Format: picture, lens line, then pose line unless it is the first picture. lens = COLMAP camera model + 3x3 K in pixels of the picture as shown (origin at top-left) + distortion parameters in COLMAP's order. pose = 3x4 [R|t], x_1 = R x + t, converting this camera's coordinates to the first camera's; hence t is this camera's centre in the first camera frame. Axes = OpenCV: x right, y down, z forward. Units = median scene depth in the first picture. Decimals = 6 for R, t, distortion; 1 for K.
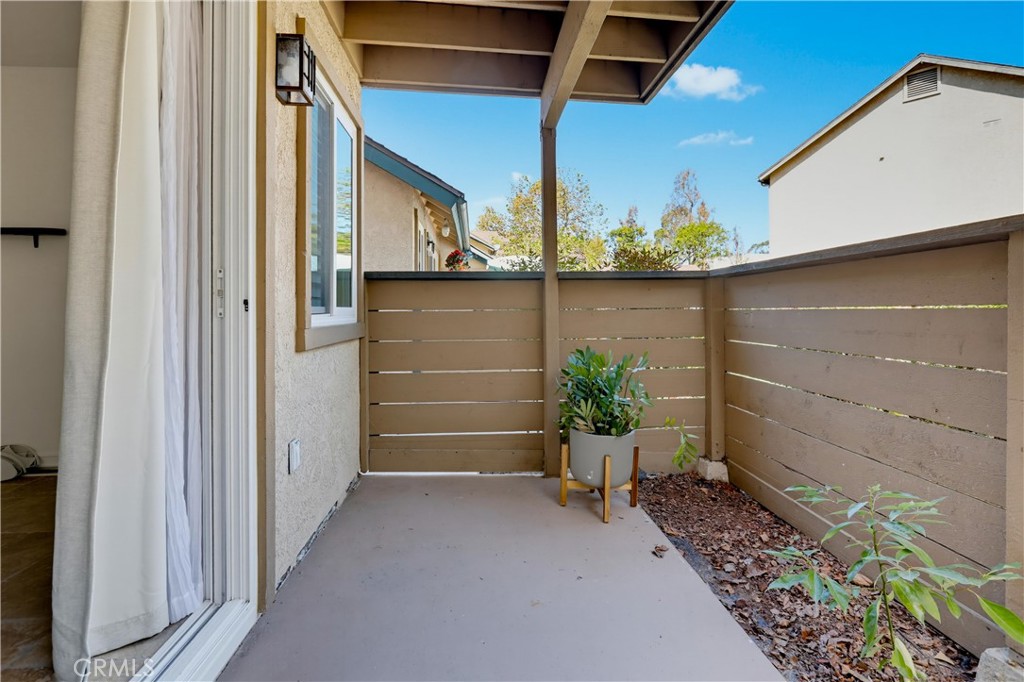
lens RADIAL K [[472.8, 0, 498.6], [0, 472.8, 319.3], [0, 0, 1]] dist [0.000041, 0.000517]
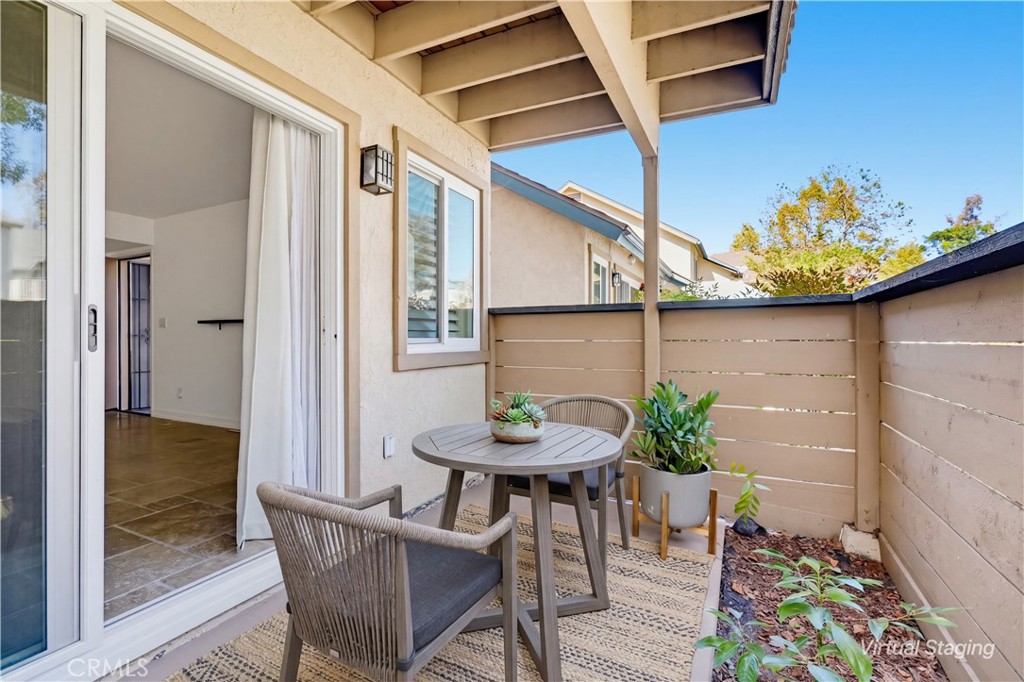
lens RADIAL K [[474.9, 0, 516.1], [0, 474.9, 353.2], [0, 0, 1]] dist [0.017195, 0.000358]
pose [[0.852121, 0.020649, -0.522937, 0.406183], [-0.013664, 0.999758, 0.017213, -0.008817], [0.523166, -0.007522, 0.852197, 0.004887]]
